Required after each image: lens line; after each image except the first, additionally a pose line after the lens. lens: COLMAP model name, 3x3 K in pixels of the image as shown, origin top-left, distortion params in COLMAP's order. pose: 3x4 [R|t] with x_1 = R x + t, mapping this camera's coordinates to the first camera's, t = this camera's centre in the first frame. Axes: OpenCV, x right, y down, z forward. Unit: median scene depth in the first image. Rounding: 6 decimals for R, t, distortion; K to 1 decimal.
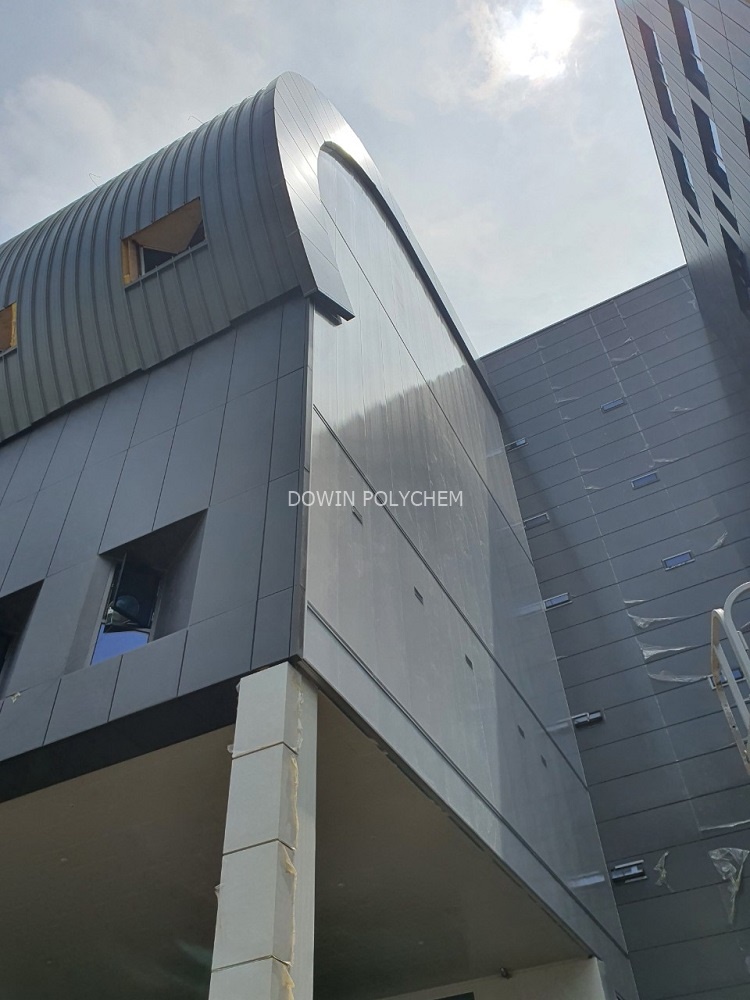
lens RADIAL K [[824.0, 0, 377.7], [0, 824.0, 514.9], [0, 0, 1]] dist [-0.005385, -0.003573]
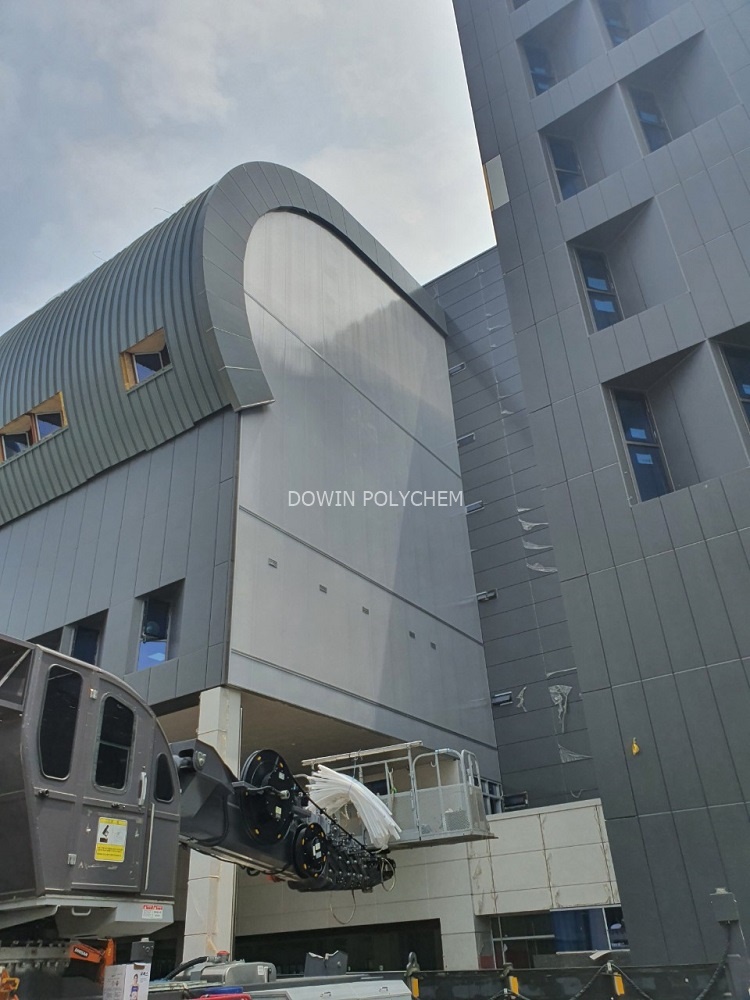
lens RADIAL K [[769.8, 0, 375.0], [0, 769.8, 500.0], [0, 0, 1]] dist [0.046151, -0.000569]
pose [[0.991735, -0.072722, -0.105708, 0.299658], [0.099035, 0.957667, 0.270306, -0.439769], [0.081576, -0.278541, 0.956954, -0.417464]]
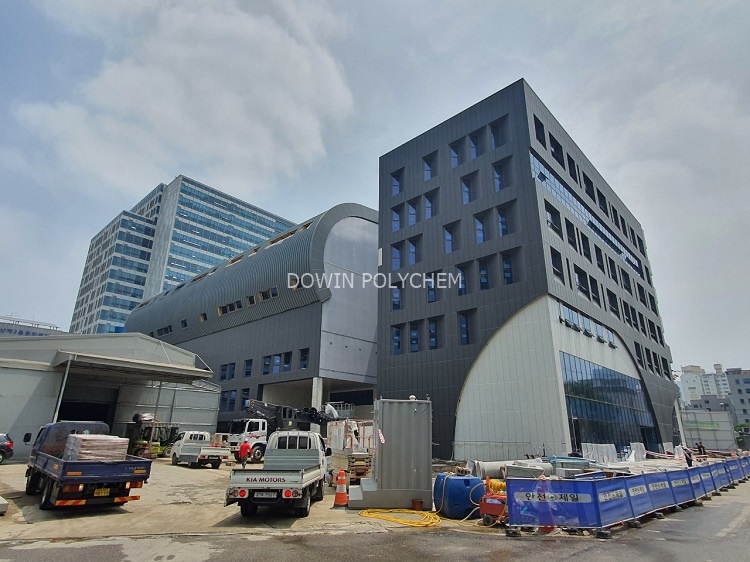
lens RADIAL K [[437.4, 0, 375.0], [0, 437.4, 281.0], [0, 0, 1]] dist [-0.002866, -0.000372]
pose [[0.961045, -0.045937, -0.272547, 1.089485], [0.165249, 0.885935, 0.433373, -1.601053], [0.221551, -0.461529, 0.859015, -1.479113]]
